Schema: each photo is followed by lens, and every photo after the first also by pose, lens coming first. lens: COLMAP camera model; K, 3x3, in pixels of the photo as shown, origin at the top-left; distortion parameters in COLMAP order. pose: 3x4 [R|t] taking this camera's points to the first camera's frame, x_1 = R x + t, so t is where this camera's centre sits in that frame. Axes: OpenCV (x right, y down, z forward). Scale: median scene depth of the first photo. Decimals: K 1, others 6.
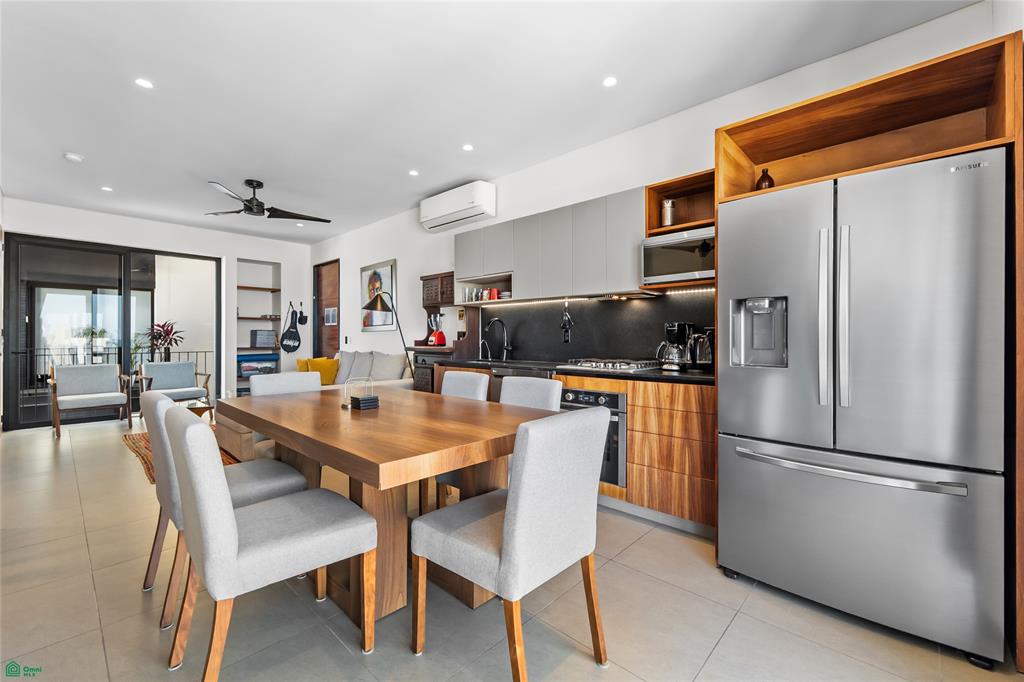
lens RADIAL K [[426.3, 0, 512.0], [0, 426.3, 341.0], [0, 0, 1]] dist [0.001068, 0.000184]
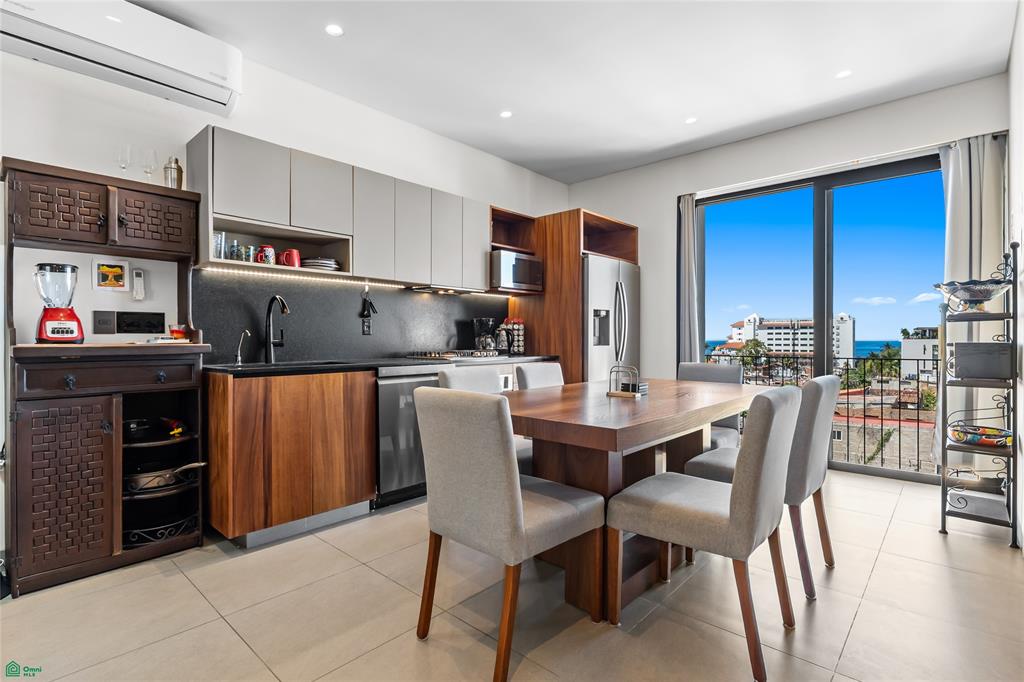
lens RADIAL K [[498.9, 0, 512.0], [0, 498.9, 341.0], [0, 0, 1]] dist [0.001456, 0.000520]
pose [[-0.021744, -0.005730, 0.999747, -1.092527], [0.008882, 0.999943, 0.005925, 0.017145], [-0.999724, 0.009008, -0.021692, 0.951732]]
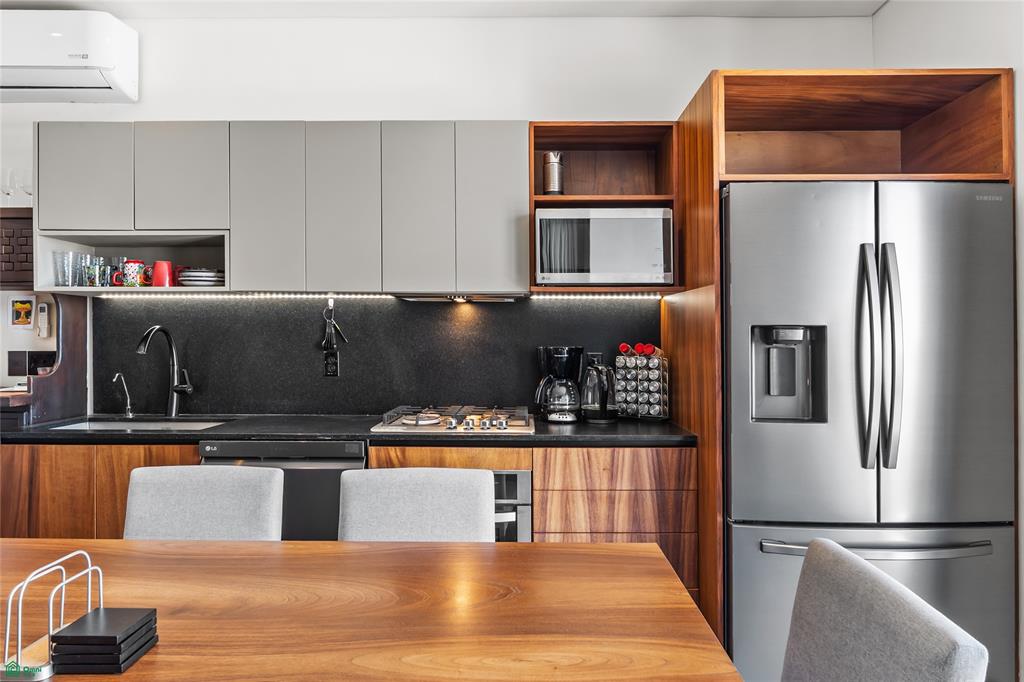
lens RADIAL K [[651.0, 0, 512.0], [0, 651.0, 341.0], [0, 0, 1]] dist [-0.001537, 0.000290]
pose [[0.737751, -0.003456, 0.675064, -0.322410], [0.003711, 0.999993, 0.001064, -0.051088], [-0.675063, 0.001720, 0.737758, 0.326315]]
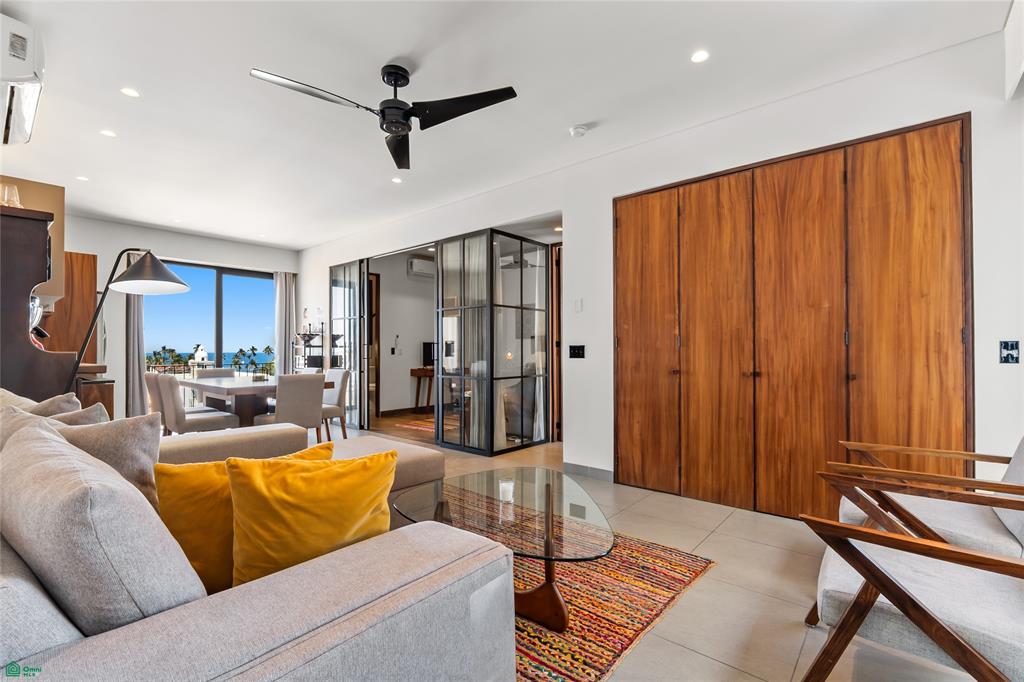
lens RADIAL K [[459.5, 0, 512.0], [0, 459.5, 341.0], [0, 0, 1]] dist [-0.000781, -0.000046]
pose [[-0.998961, 0.001609, -0.045538, -1.117244], [0.001881, 0.999981, -0.005921, -0.024589], [0.045528, -0.006000, -0.998945, 2.491707]]
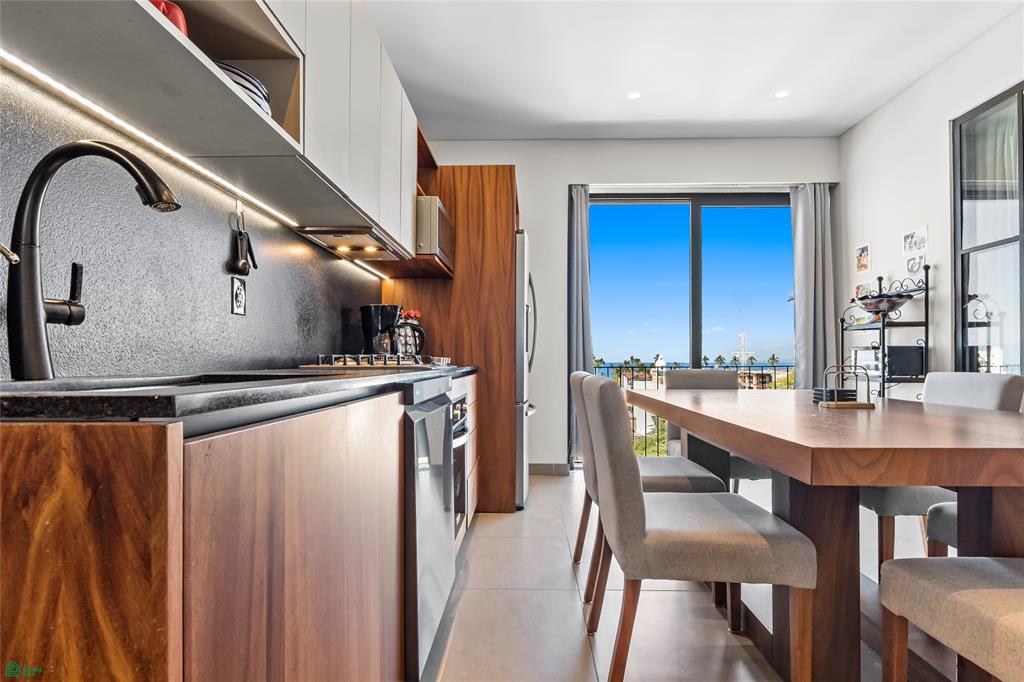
lens RADIAL K [[488.8, 0, 516.6], [0, 488.8, 358.0], [0, 0, 1]] dist [-0.000224, -0.000064]
pose [[-0.671281, -0.000204, 0.741203, -0.435302], [0.003648, 0.999987, 0.003579, 0.053593], [-0.741194, 0.005106, -0.671271, 1.423034]]
